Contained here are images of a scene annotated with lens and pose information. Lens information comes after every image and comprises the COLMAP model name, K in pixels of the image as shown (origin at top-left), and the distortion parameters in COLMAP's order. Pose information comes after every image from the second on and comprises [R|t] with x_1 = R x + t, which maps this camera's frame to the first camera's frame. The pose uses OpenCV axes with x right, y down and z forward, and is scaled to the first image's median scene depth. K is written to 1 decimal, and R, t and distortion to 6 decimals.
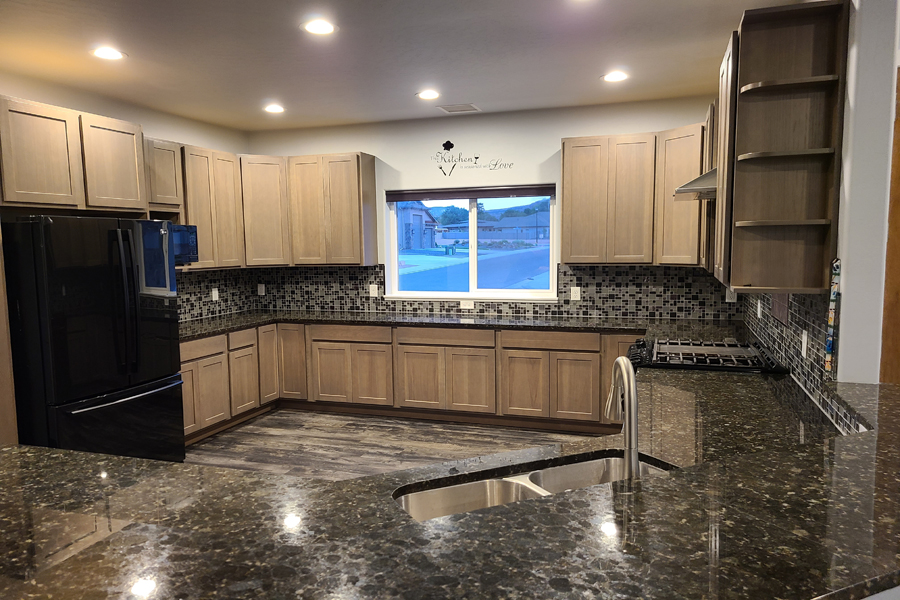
lens RADIAL K [[665.2, 0, 447.2], [0, 665.2, 312.9], [0, 0, 1]] dist [-0.002037, 0.002114]
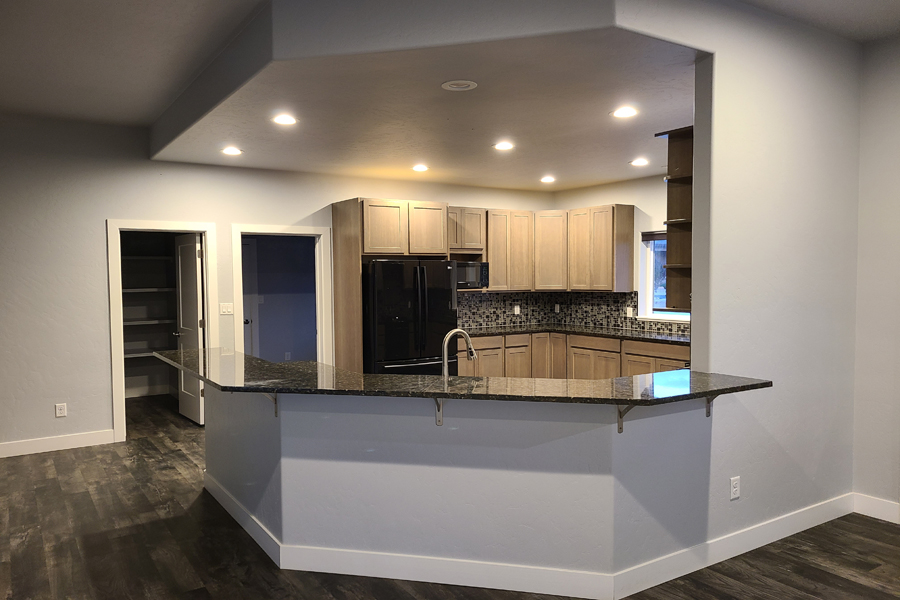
lens RADIAL K [[665.2, 0, 447.2], [0, 665.2, 312.9], [0, 0, 1]] dist [-0.002037, 0.002114]
pose [[0.779957, 0.042503, -0.624389, 0.417635], [-0.066683, 0.997656, -0.015387, 0.010263], [0.622271, 0.053637, 0.780962, -0.194260]]
